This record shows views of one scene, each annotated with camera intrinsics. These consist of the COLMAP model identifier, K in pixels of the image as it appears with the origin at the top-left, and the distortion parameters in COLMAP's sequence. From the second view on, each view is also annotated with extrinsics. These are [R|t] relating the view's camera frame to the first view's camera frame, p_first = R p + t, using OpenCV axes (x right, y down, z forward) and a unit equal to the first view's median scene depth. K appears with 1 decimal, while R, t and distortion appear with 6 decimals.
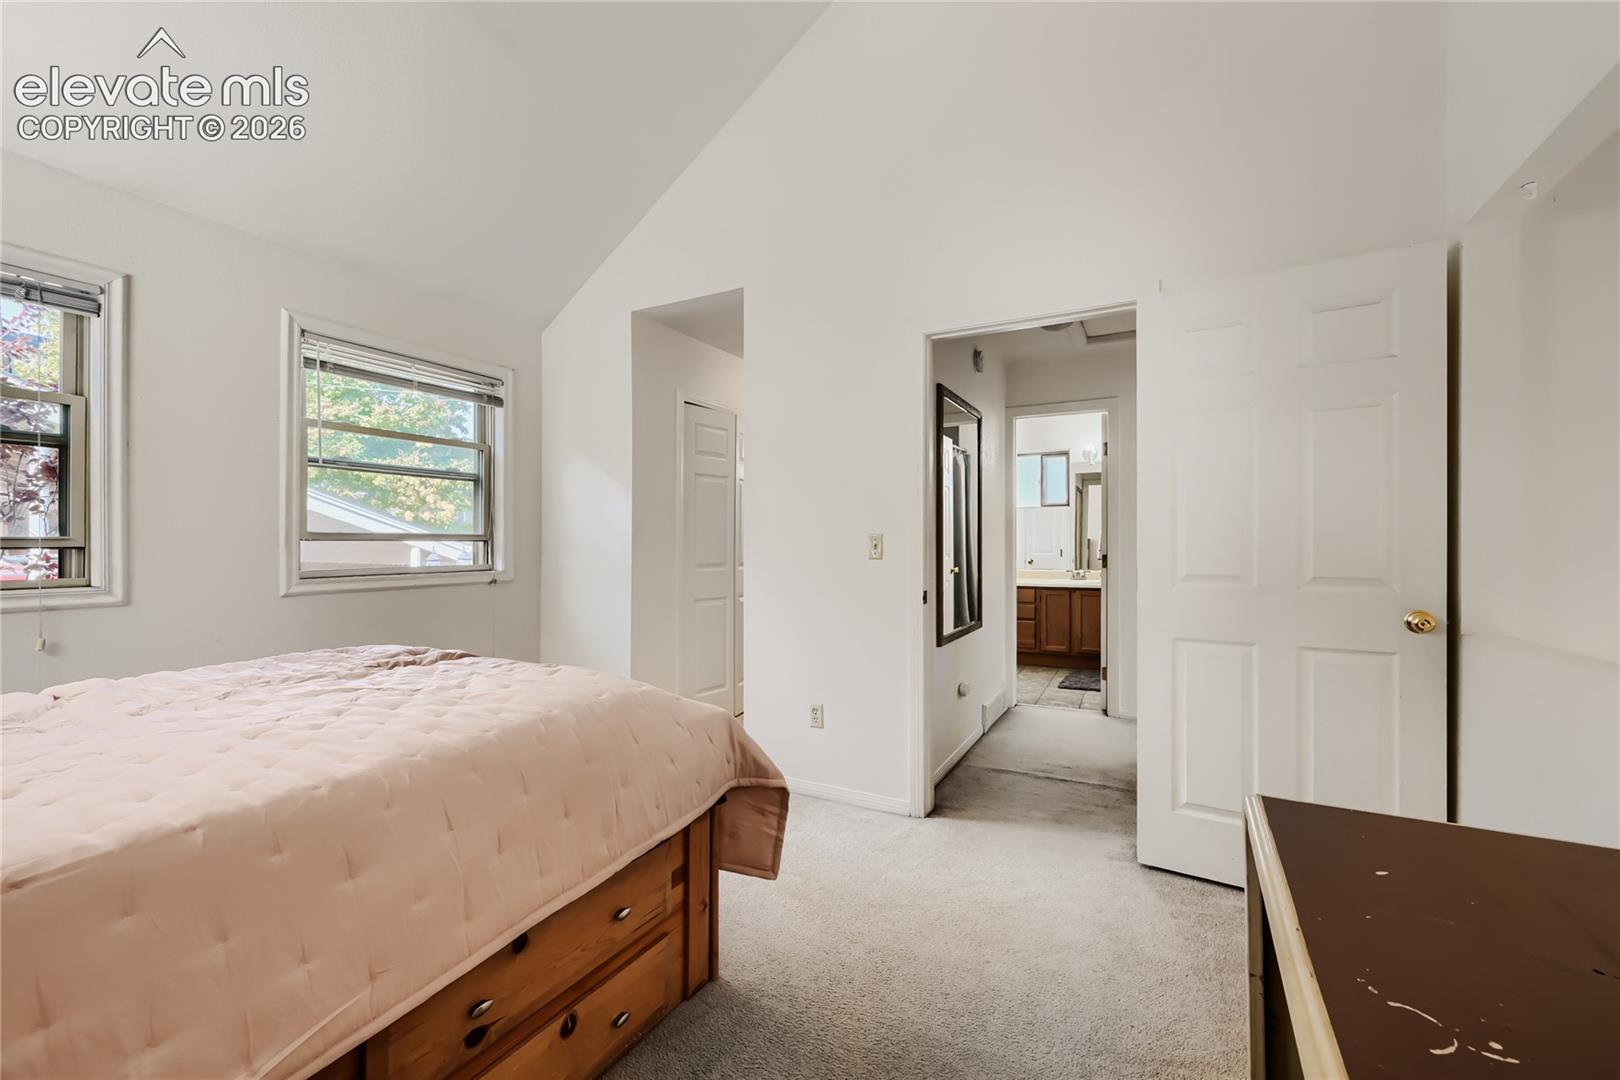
lens RADIAL K [[628.4, 0, 820.7], [0, 628.4, 545.4], [0, 0, 1]] dist [0.000701, 0.000135]
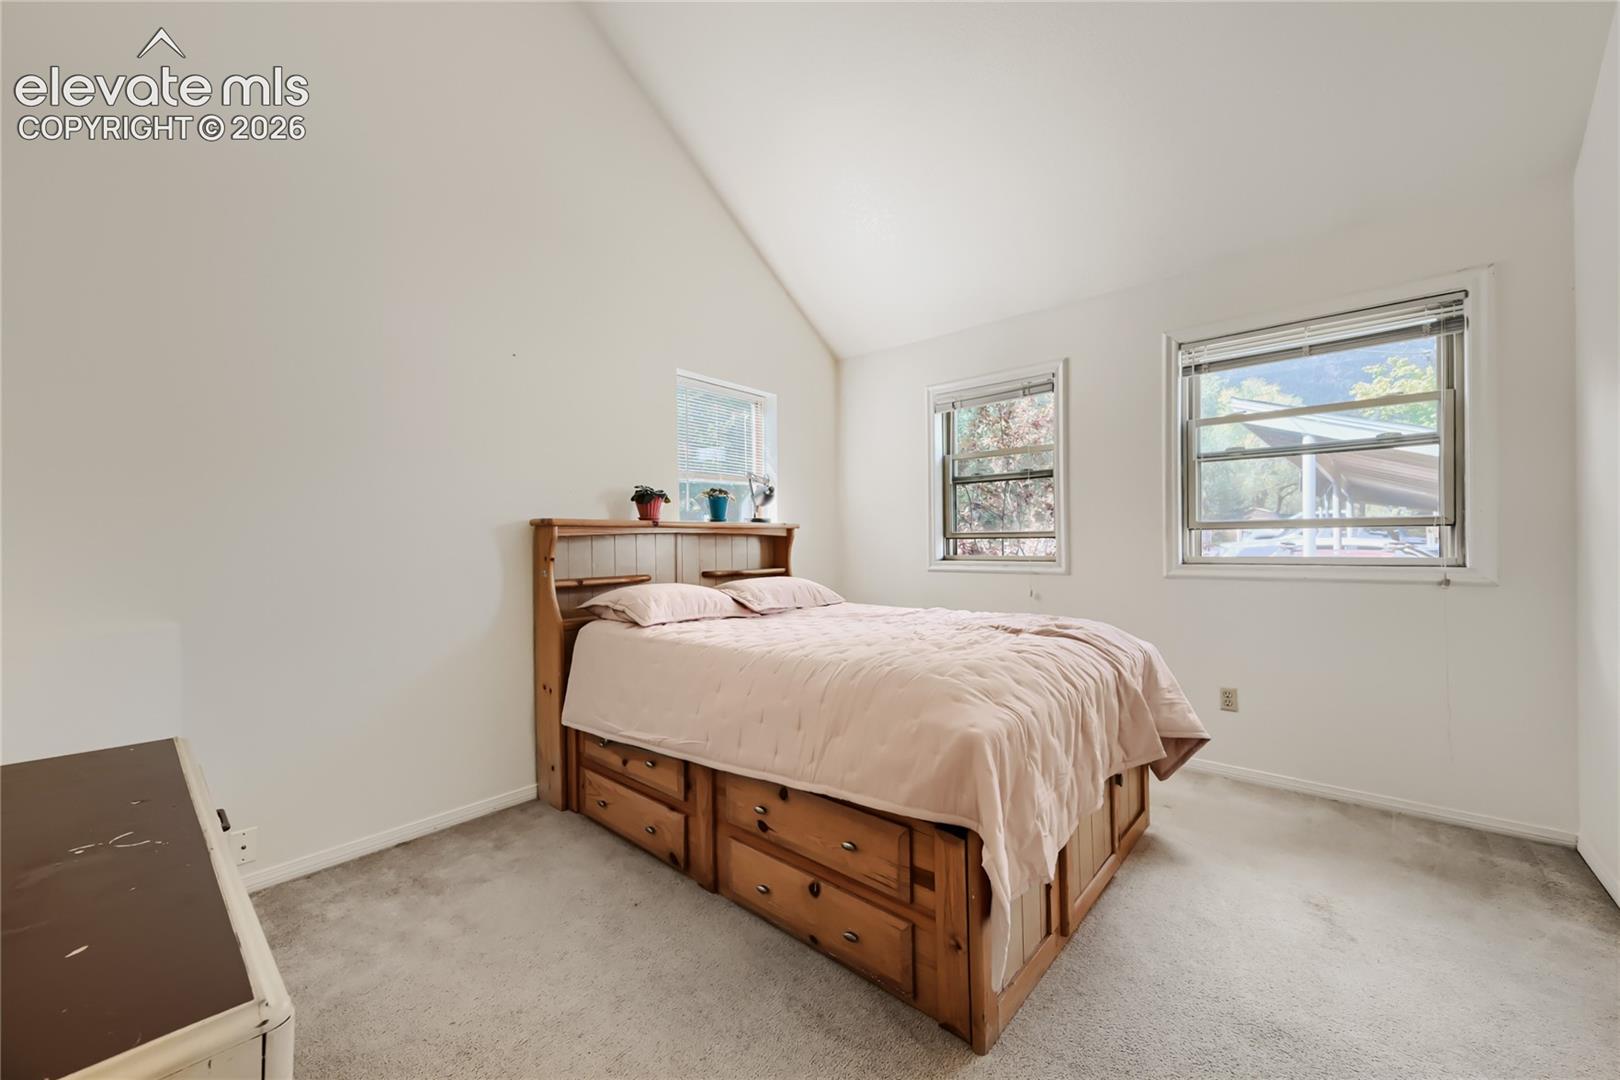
lens RADIAL K [[628.4, 0, 820.7], [0, 628.4, 545.4], [0, 0, 1]] dist [0.000701, 0.000135]
pose [[-0.214663, 0.004384, -0.976678, 0.429783], [0.007043, 0.999971, 0.002940, 0.012538], [0.976663, -0.006247, -0.214688, 0.620274]]
